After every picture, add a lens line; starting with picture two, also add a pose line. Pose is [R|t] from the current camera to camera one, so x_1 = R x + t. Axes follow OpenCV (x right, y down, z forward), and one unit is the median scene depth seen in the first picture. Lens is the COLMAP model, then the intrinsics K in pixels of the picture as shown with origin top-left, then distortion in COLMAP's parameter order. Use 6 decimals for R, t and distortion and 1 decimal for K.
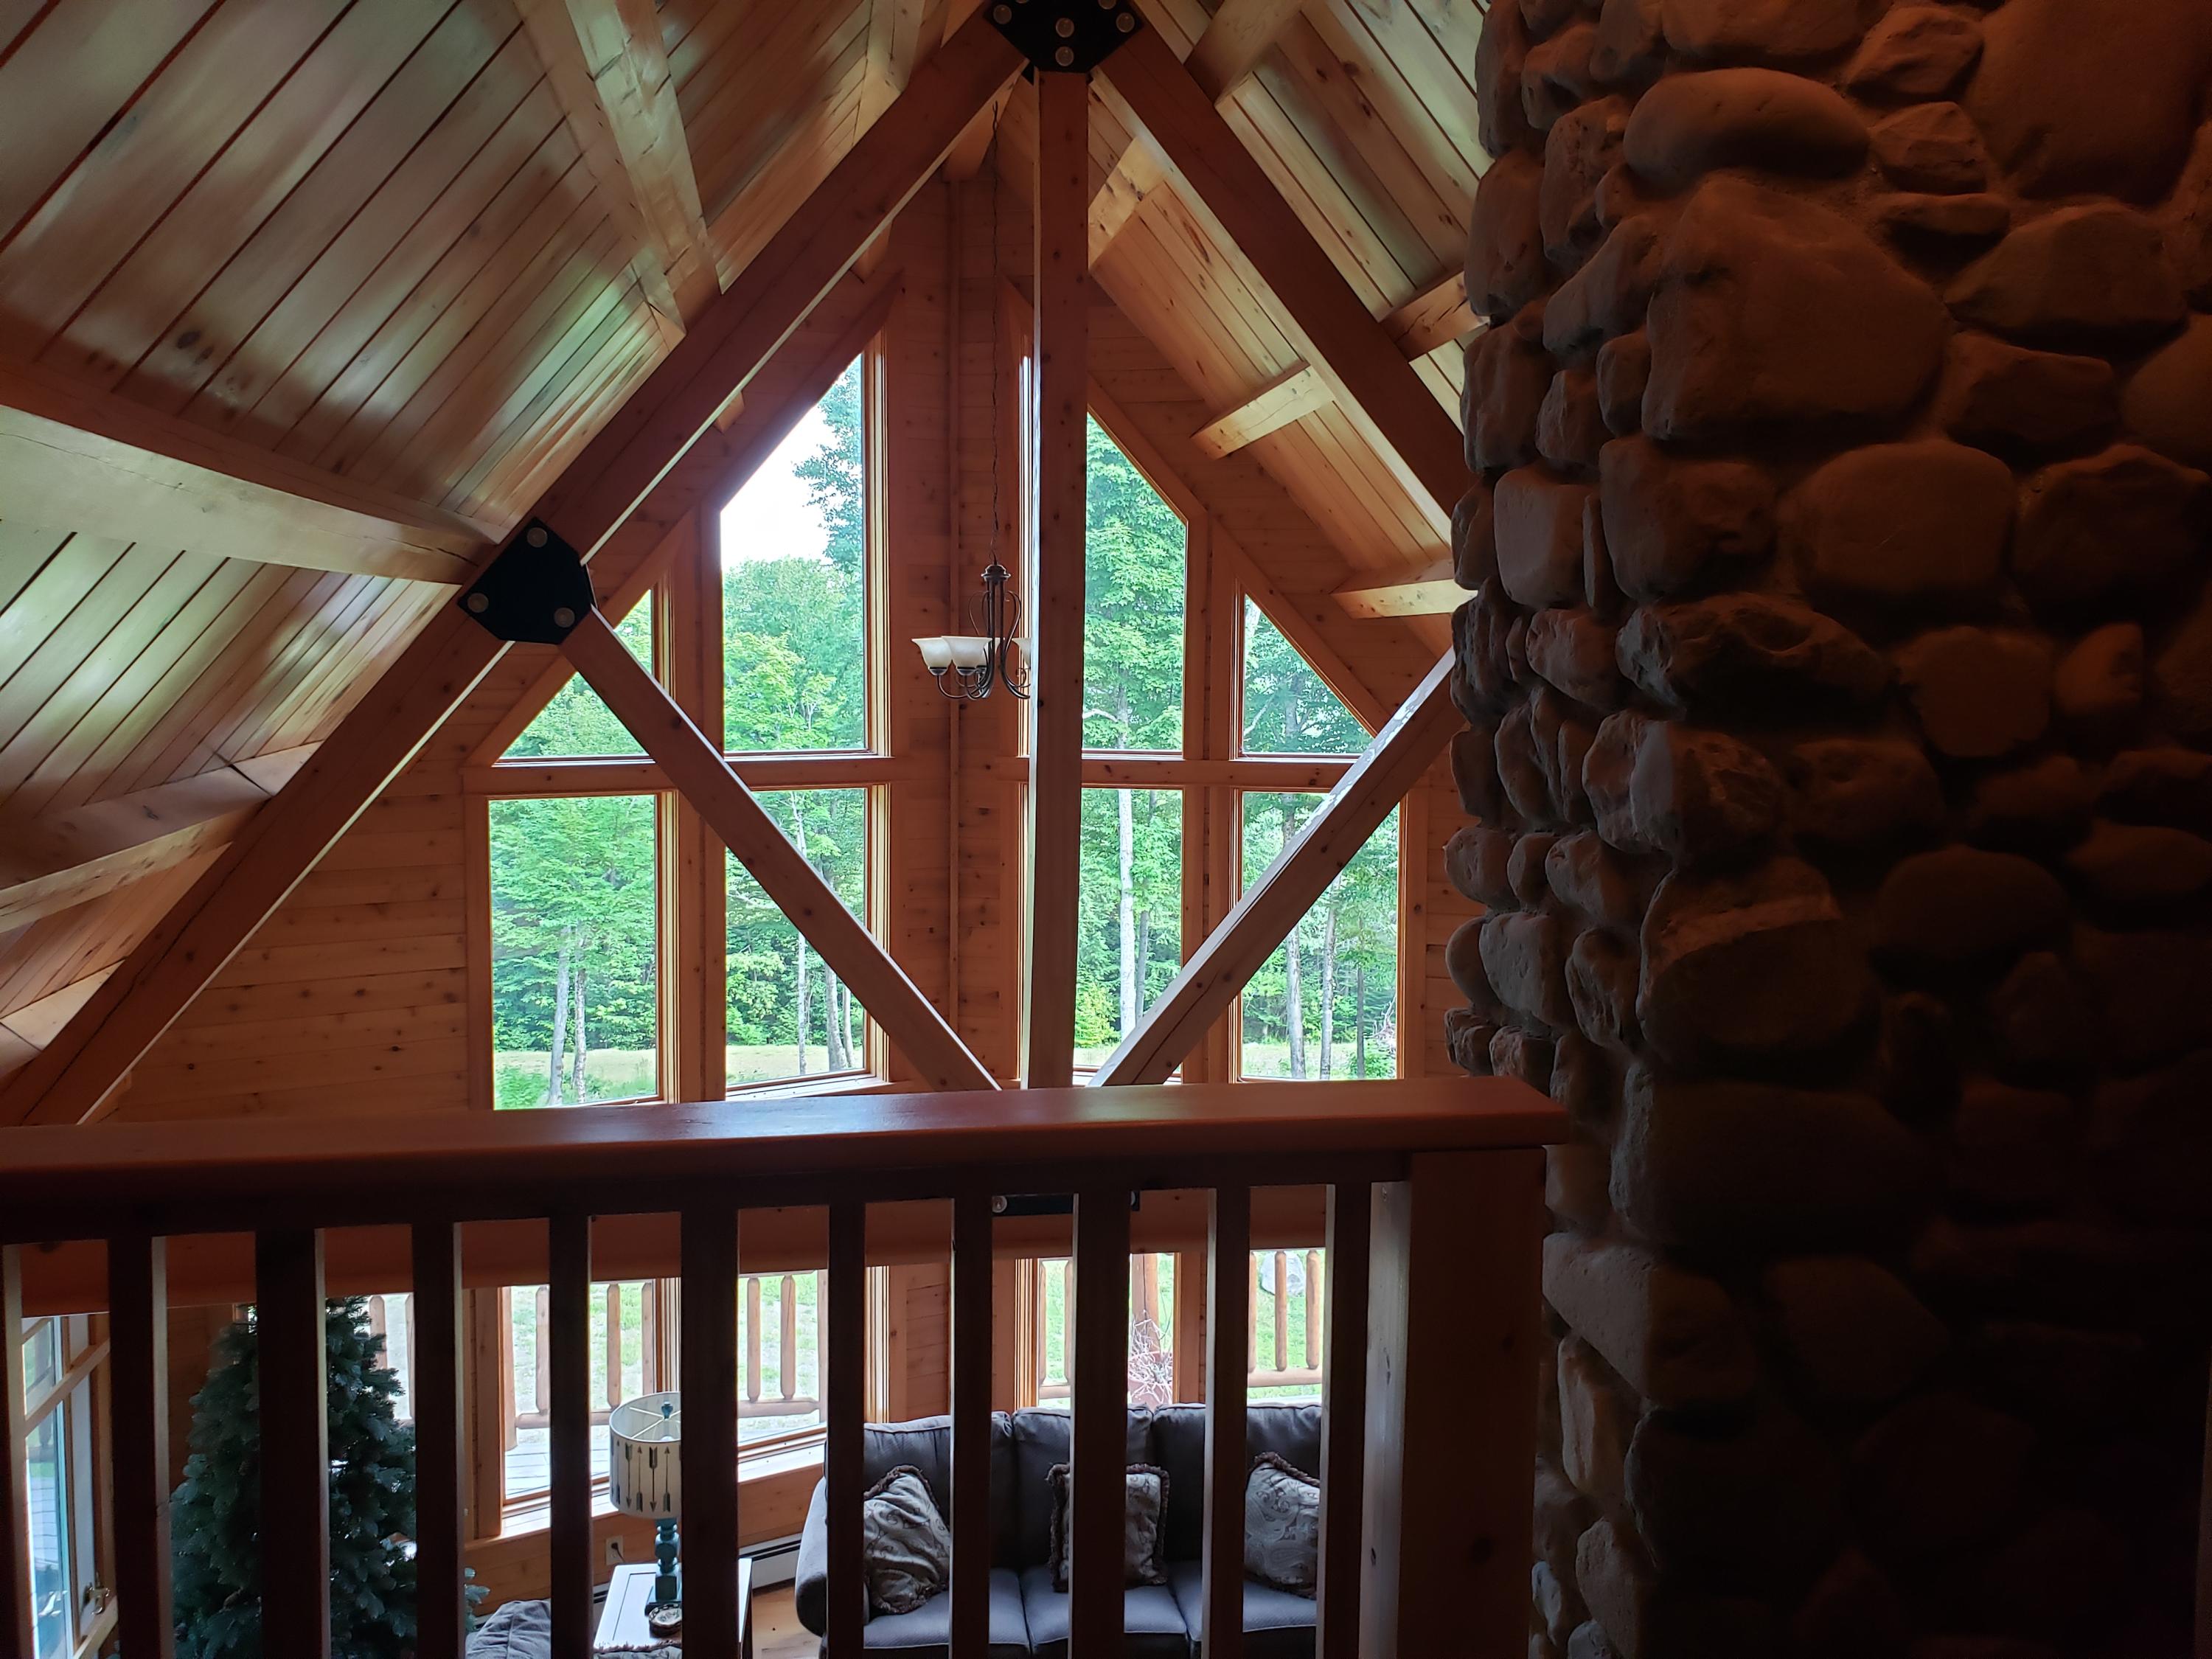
lens RADIAL K [[1723.6, 0, 1072.7], [0, 1723.6, 784.1], [0, 0, 1]] dist [0.096508, -0.252410]
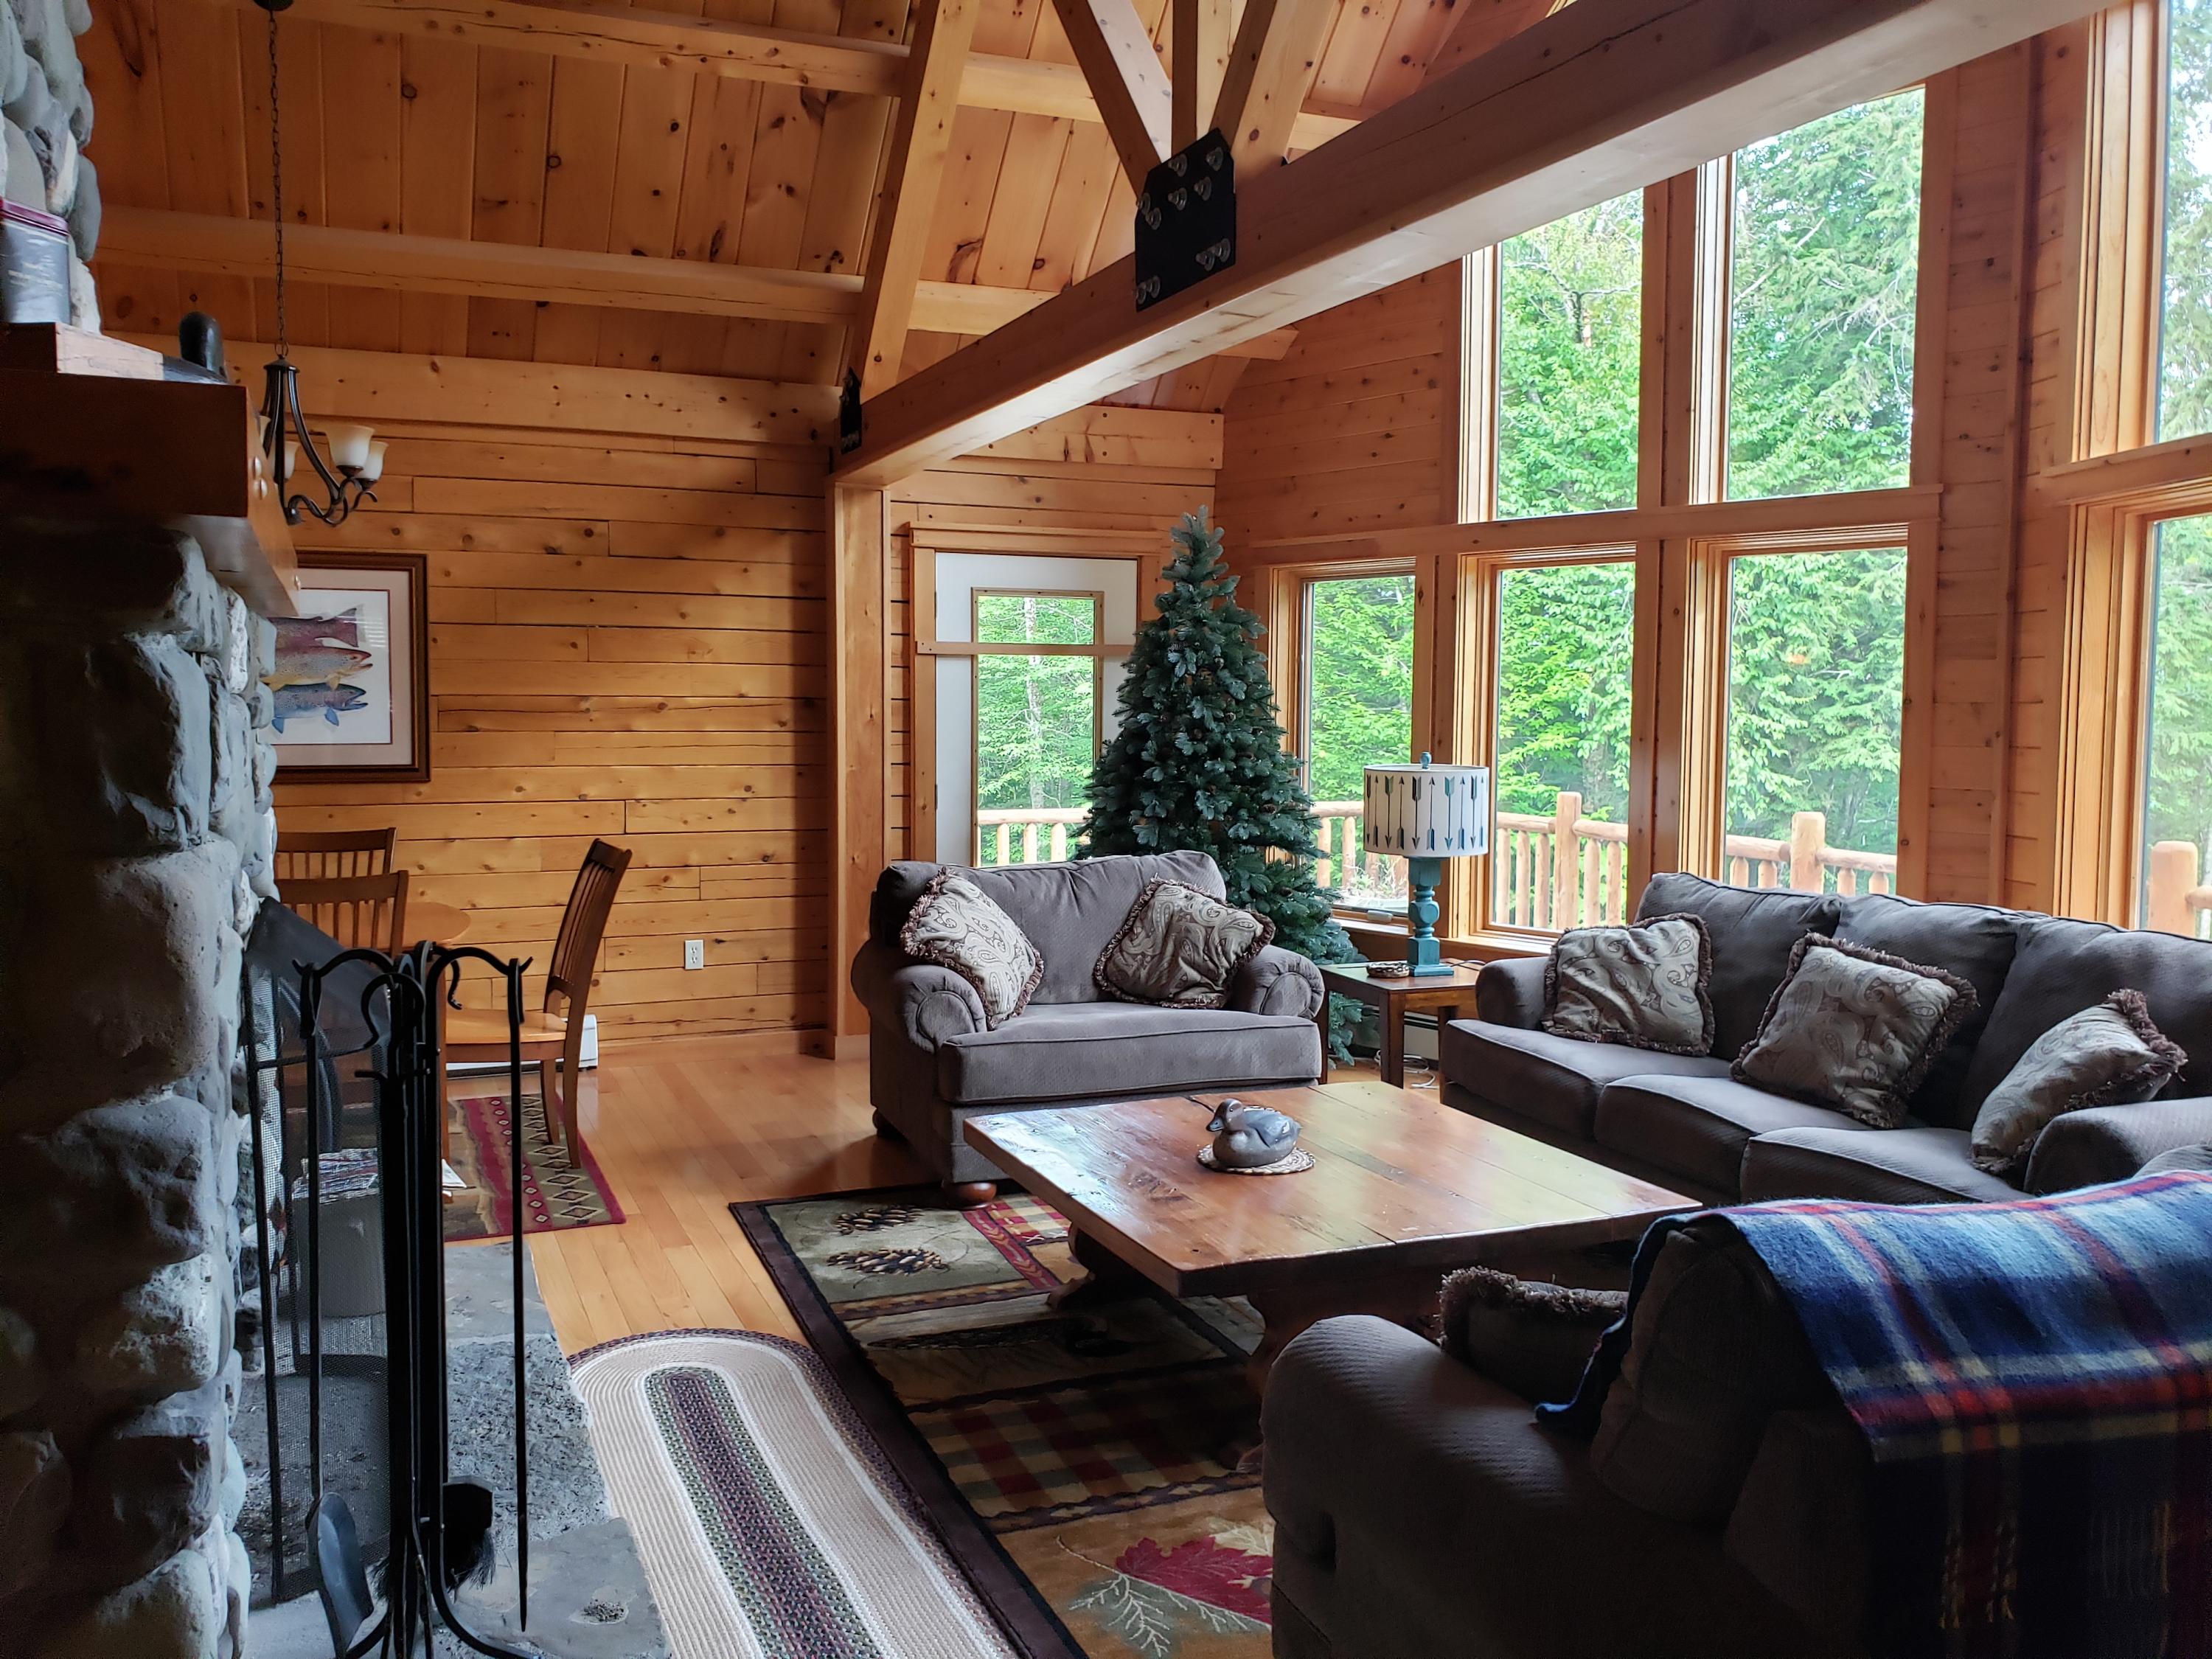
lens RADIAL K [[1715.5, 0, 1061.3], [0, 1715.5, 782.3], [0, 0, 1]] dist [0.096266, -0.157633]
pose [[0.238810, 0.043041, -0.970112, 0.576294], [-0.082064, 0.996338, 0.024003, 0.343503], [0.967592, 0.073879, 0.241468, 0.554508]]
